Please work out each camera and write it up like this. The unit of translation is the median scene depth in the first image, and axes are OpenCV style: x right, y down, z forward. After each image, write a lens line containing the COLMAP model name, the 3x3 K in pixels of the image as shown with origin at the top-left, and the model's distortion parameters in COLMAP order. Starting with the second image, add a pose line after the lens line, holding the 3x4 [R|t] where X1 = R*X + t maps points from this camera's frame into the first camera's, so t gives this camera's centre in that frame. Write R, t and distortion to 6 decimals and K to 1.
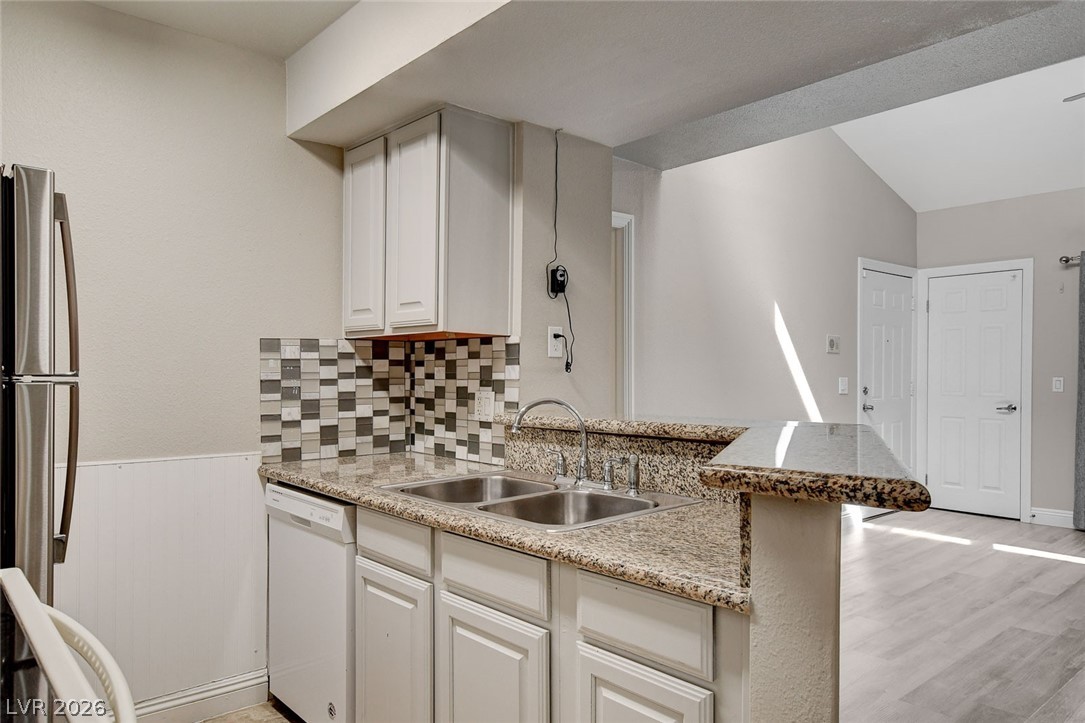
lens RADIAL K [[735.5, 0, 541.7], [0, 735.5, 383.5], [0, 0, 1]] dist [0.004192, 0.024505]
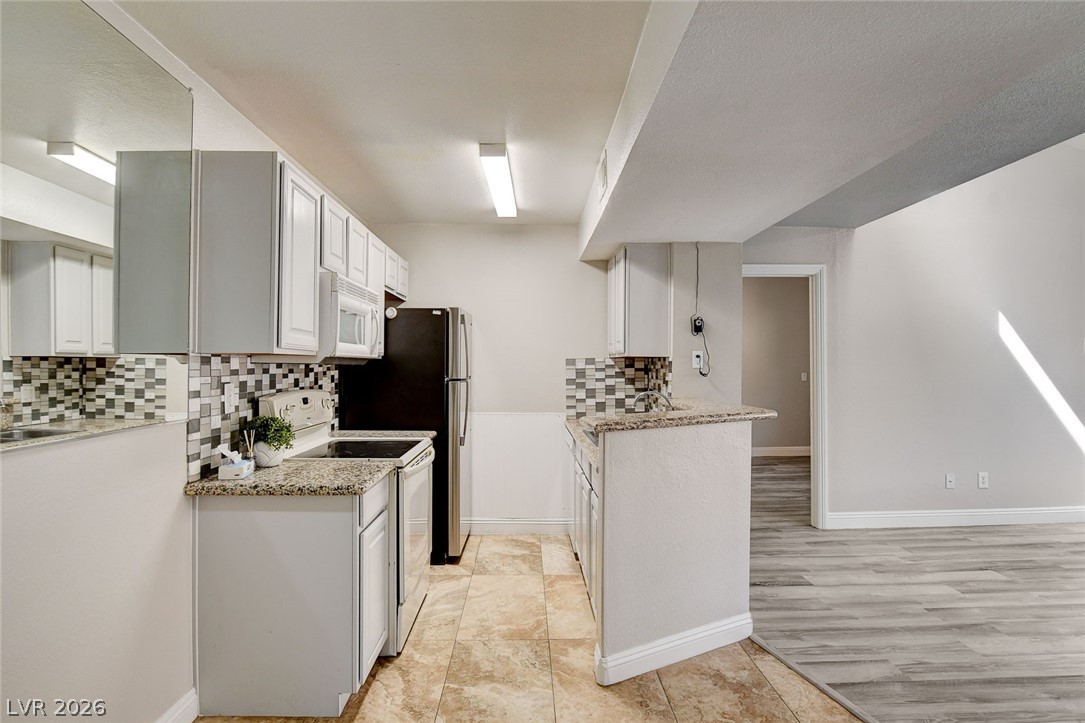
lens RADIAL K [[601.8, 0, 542.7], [0, 601.8, 359.6], [0, 0, 1]] dist [-0.024998, 0.001254]
pose [[0.769855, -0.007794, -0.638171, 0.614386], [-0.005696, 0.999802, -0.019081, -0.024545], [0.638193, 0.018325, 0.769658, -0.336164]]
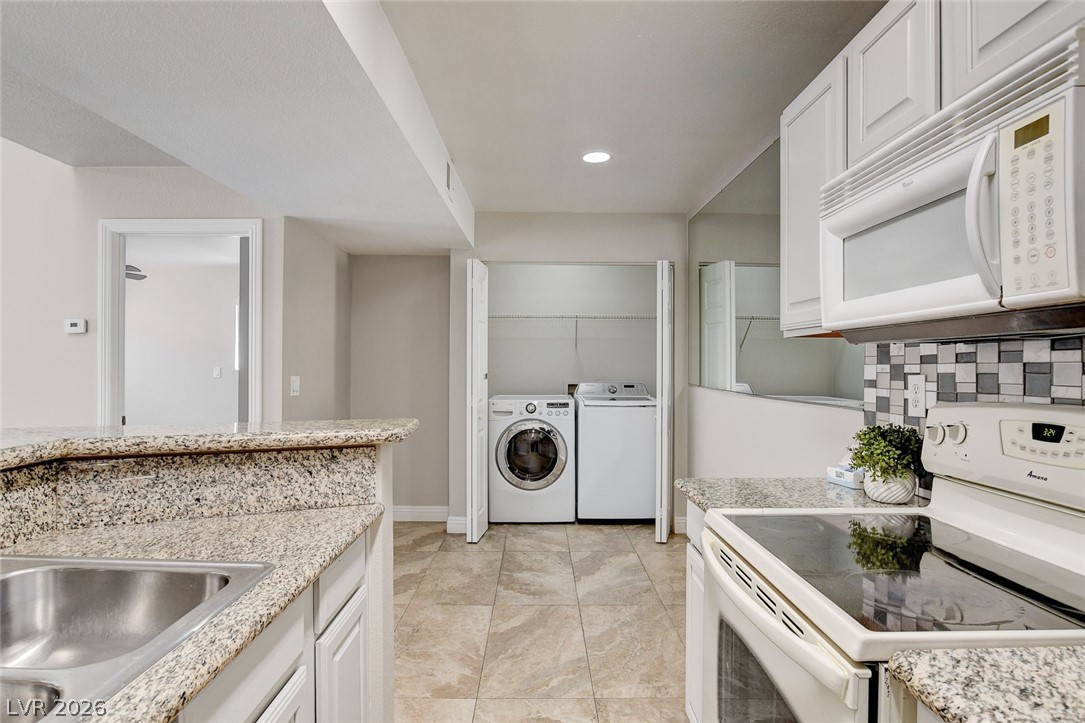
lens RADIAL K [[603.7, 0, 537.1], [0, 603.7, 366.4], [0, 0, 1]] dist [-0.026160, 0.000169]
pose [[-0.751811, -0.006154, 0.659349, -0.366979], [0.001184, 0.999942, 0.010683, -0.019849], [-0.659377, 0.008812, -0.751761, 0.724078]]
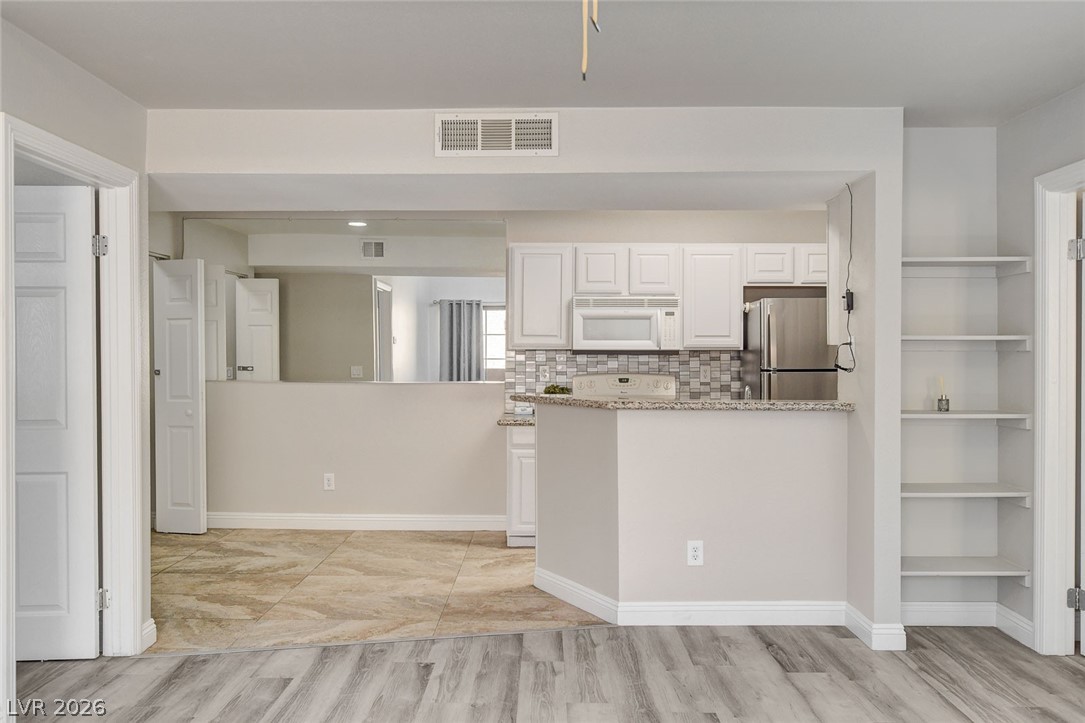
lens RADIAL K [[878.4, 0, 538.8], [0, 878.4, 359.3], [0, 0, 1]] dist [-0.010235, 0.004286]
pose [[-0.663767, 0.000107, -0.747939, 1.411941], [-0.011791, 0.999874, 0.010607, -0.043848], [0.747846, 0.015860, -0.663683, 1.492074]]
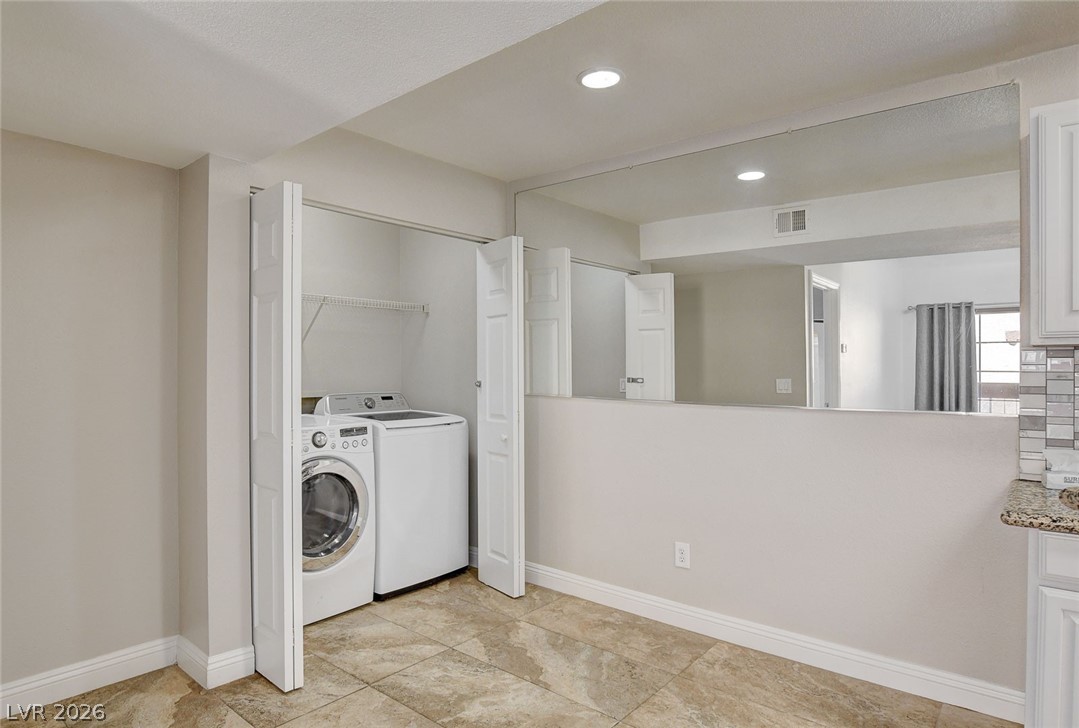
lens RADIAL K [[628.0, 0, 526.9], [0, 628.0, 365.5], [0, 0, 1]] dist [-0.024221, 0.000894]
pose [[-0.988782, -0.006344, -0.149229, 0.511664], [-0.007129, 0.999963, 0.004729, -0.021708], [0.149194, 0.005740, -0.988791, 0.609194]]
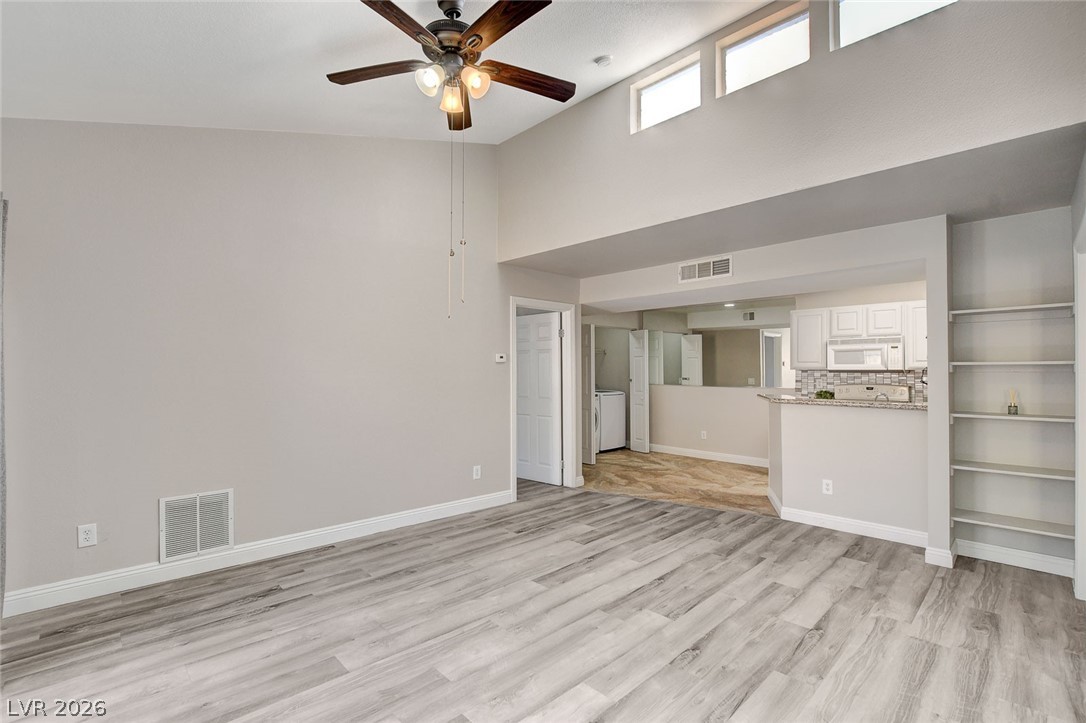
lens RADIAL K [[490.2, 0, 543.2], [0, 490.2, 367.2], [0, 0, 1]] dist [-0.022500, 0.001644]
pose [[-0.998602, -0.001826, -0.052827, 1.057455], [-0.002108, 0.999984, 0.005290, -0.064841], [0.052816, 0.005394, -0.998590, 2.086025]]
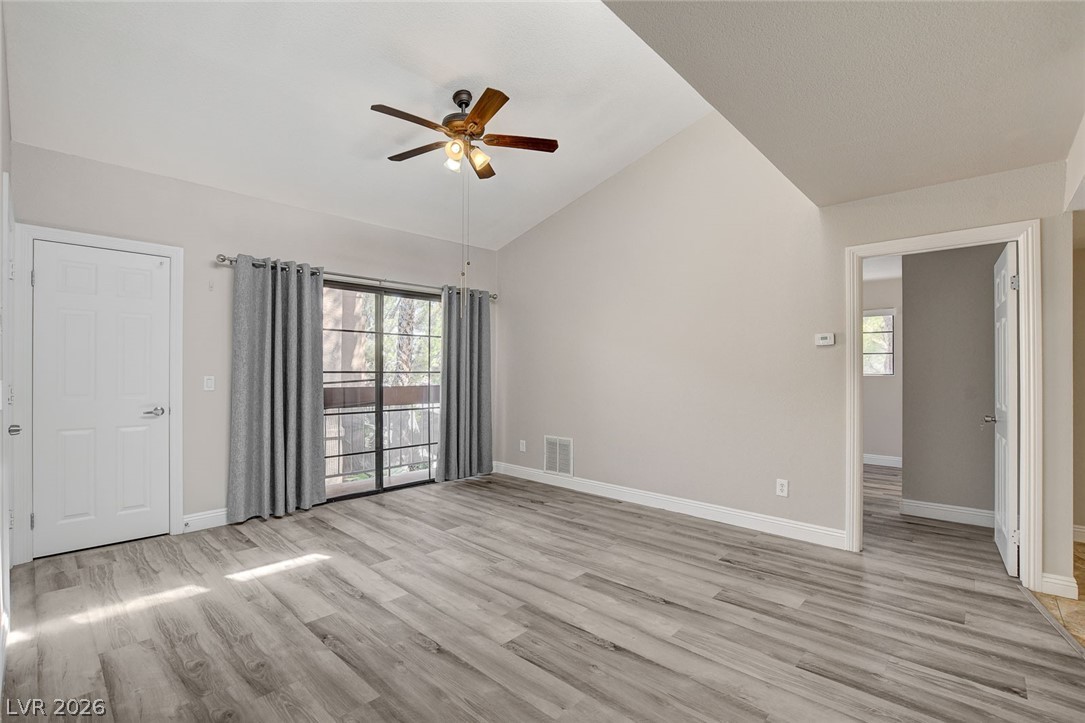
lens RADIAL K [[487.8, 0, 544.0], [0, 487.8, 362.4], [0, 0, 1]] dist [-0.020833, 0.004184]
pose [[-0.107799, 0.016392, 0.994038, 0.020638], [0.010448, 0.999828, -0.015355, -0.022103], [-0.994118, 0.008730, -0.107952, 1.229273]]
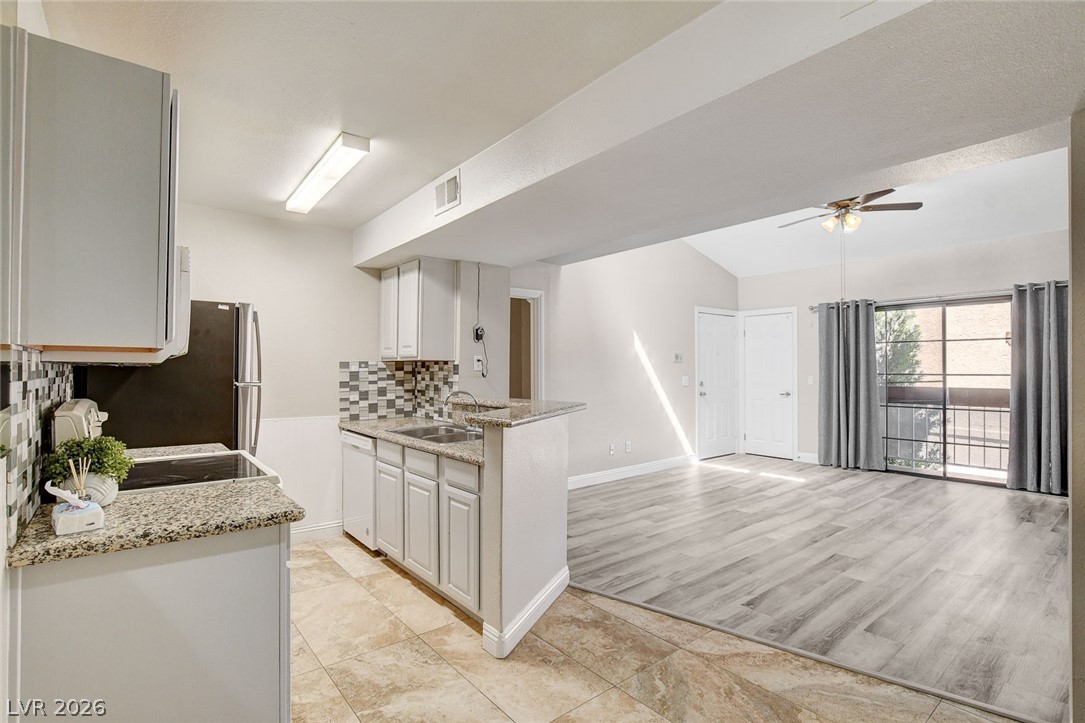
lens RADIAL K [[520.1, 0, 541.2], [0, 520.1, 363.8], [0, 0, 1]] dist [-0.020667, 0.001137]
pose [[0.999170, -0.002845, -0.040631, 0.238974], [0.001898, 0.999727, -0.023309, -0.019120], [0.040687, 0.023213, 0.998902, -0.431866]]
